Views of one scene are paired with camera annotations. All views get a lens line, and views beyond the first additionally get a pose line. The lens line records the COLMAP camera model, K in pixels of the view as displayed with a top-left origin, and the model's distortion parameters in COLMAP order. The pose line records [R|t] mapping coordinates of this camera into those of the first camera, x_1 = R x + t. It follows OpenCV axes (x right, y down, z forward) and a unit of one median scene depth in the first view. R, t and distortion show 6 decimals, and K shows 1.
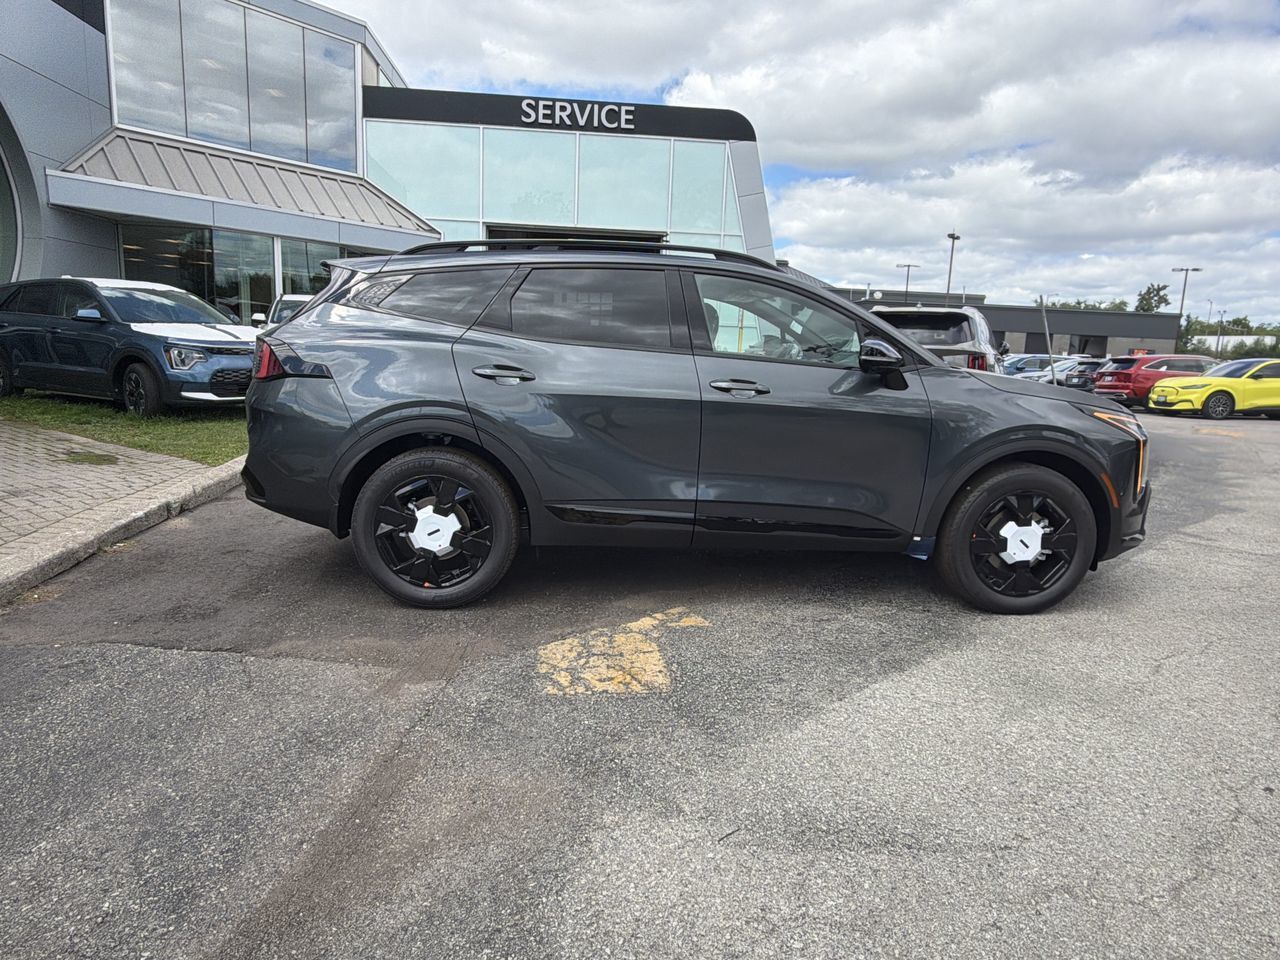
lens RADIAL K [[789.6, 0, 641.5], [0, 789.6, 489.3], [0, 0, 1]] dist [0.001140, 0.000546]
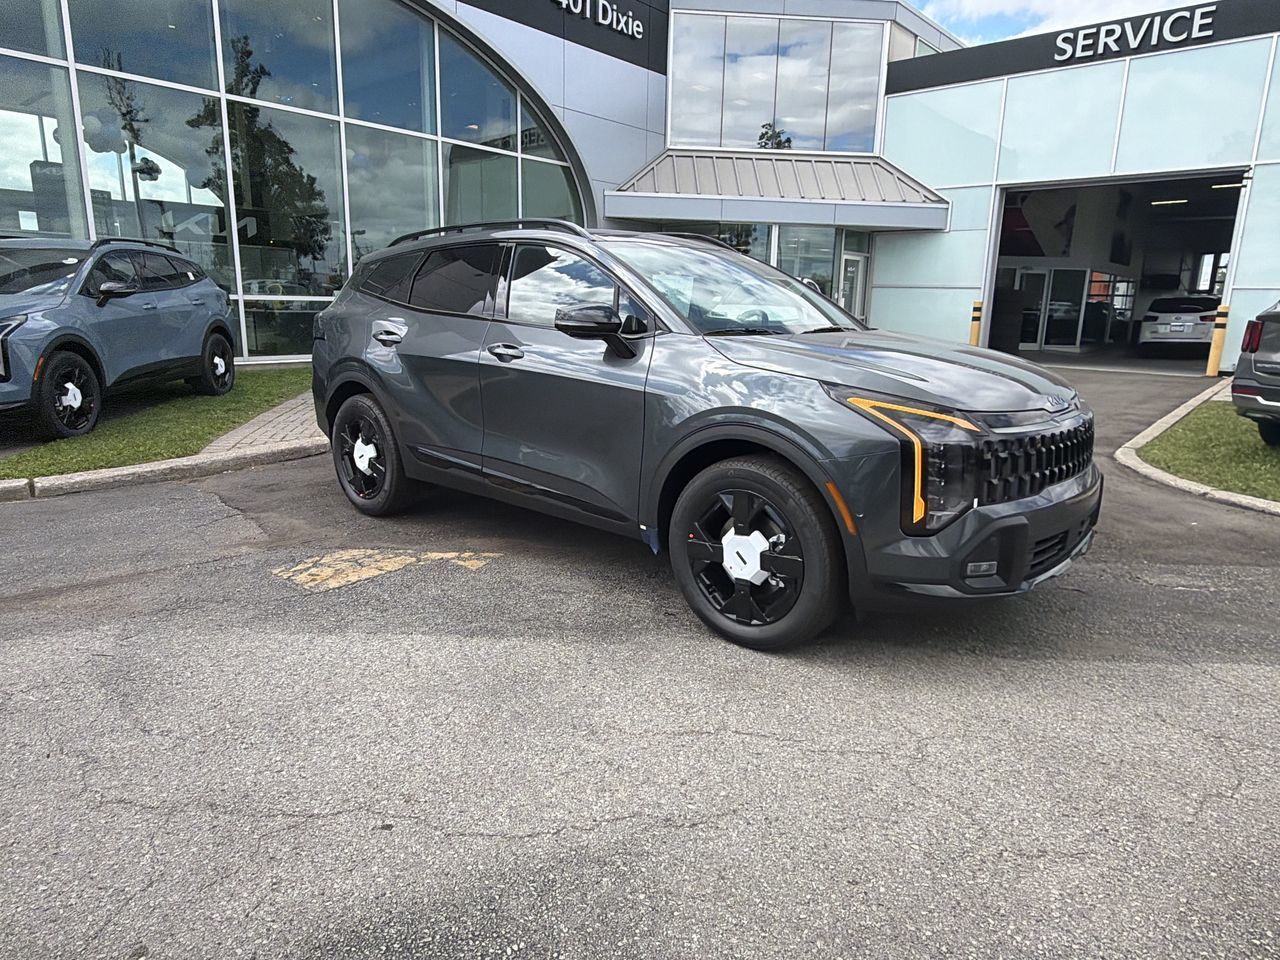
lens RADIAL K [[789.6, 0, 642.0], [0, 789.6, 488.7], [0, 0, 1]] dist [0.001140, 0.000546]
pose [[0.698507, 0.139345, -0.701905, 0.348605], [-0.121596, 0.989706, 0.075473, -0.017183], [0.705197, 0.032630, 0.708261, 0.132983]]
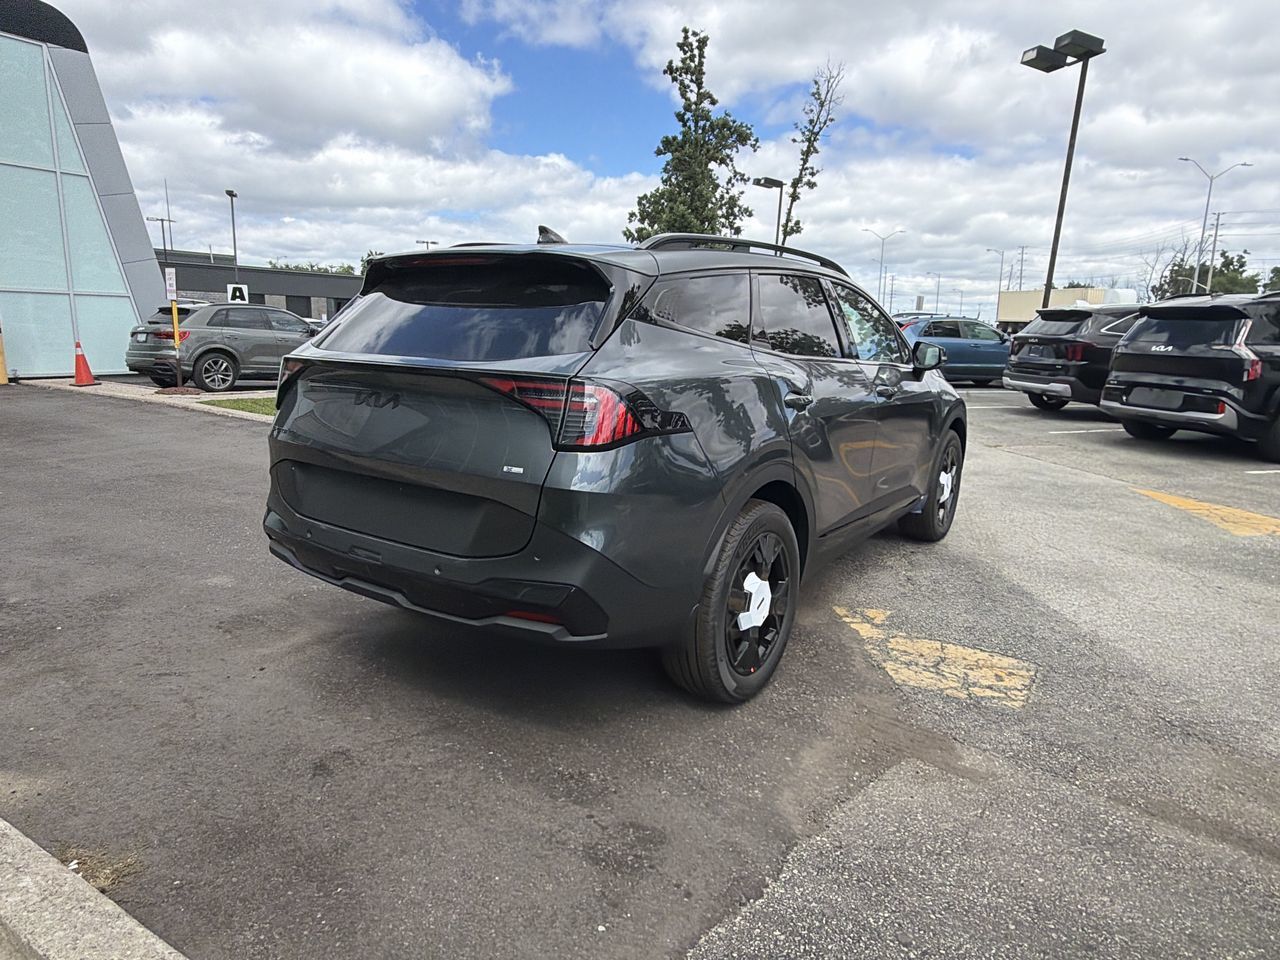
lens RADIAL K [[789.6, 0, 640.2], [0, 789.6, 475.6], [0, 0, 1]] dist [0.001140, 0.000546]
pose [[0.618849, -0.171040, 0.766662, -0.320888], [0.147417, 0.983953, 0.100522, -0.059418], [-0.771553, 0.050811, 0.634133, 0.196776]]
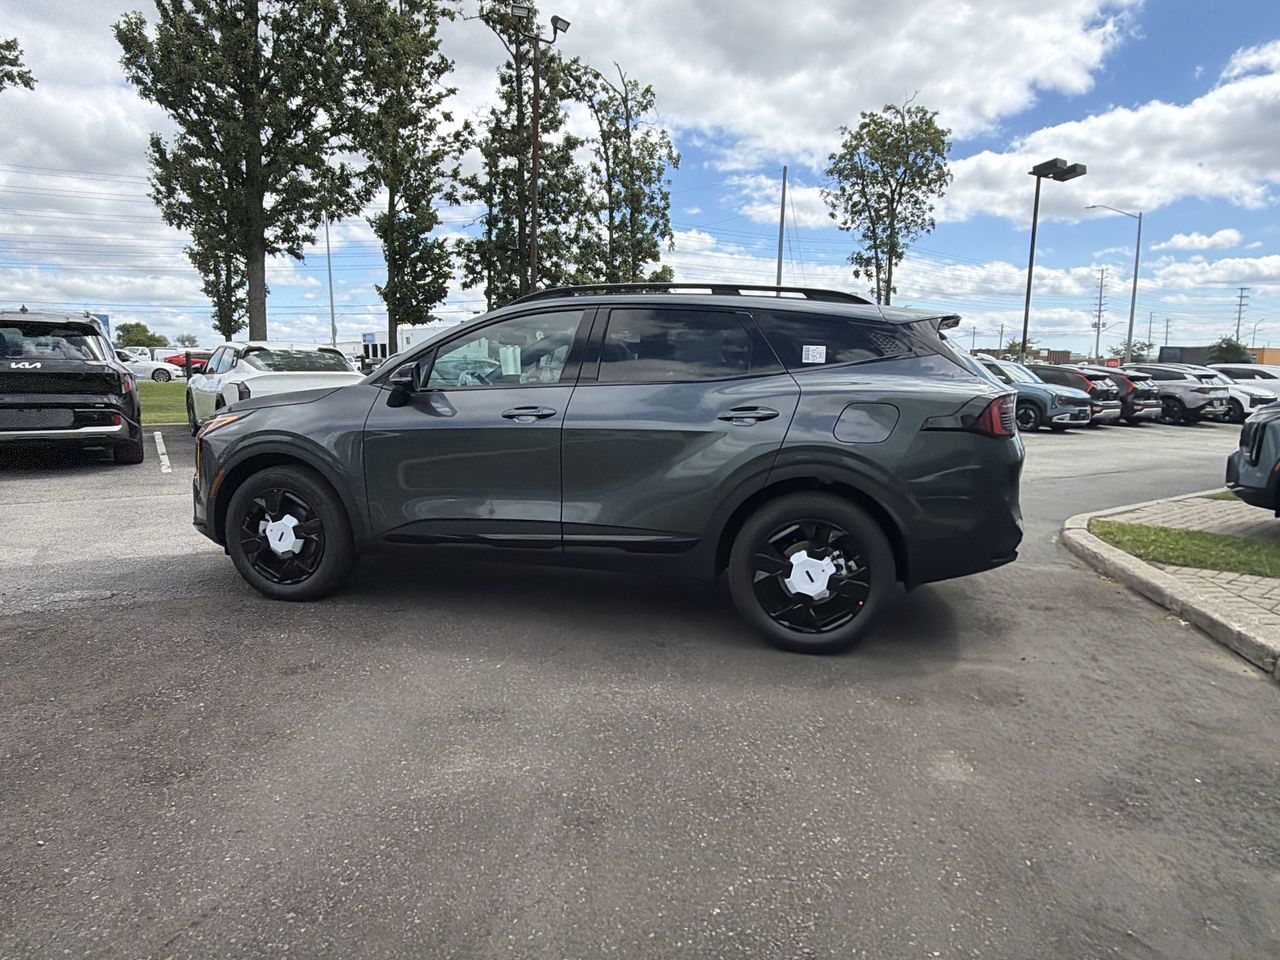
lens RADIAL K [[789.6, 0, 641.4], [0, 789.6, 478.0], [0, 0, 1]] dist [0.001140, 0.000546]
pose [[-0.950517, -0.093486, 0.296272, -0.130390], [0.007941, 0.946028, 0.323987, -0.168183], [-0.310570, 0.310308, -0.898474, 0.835545]]
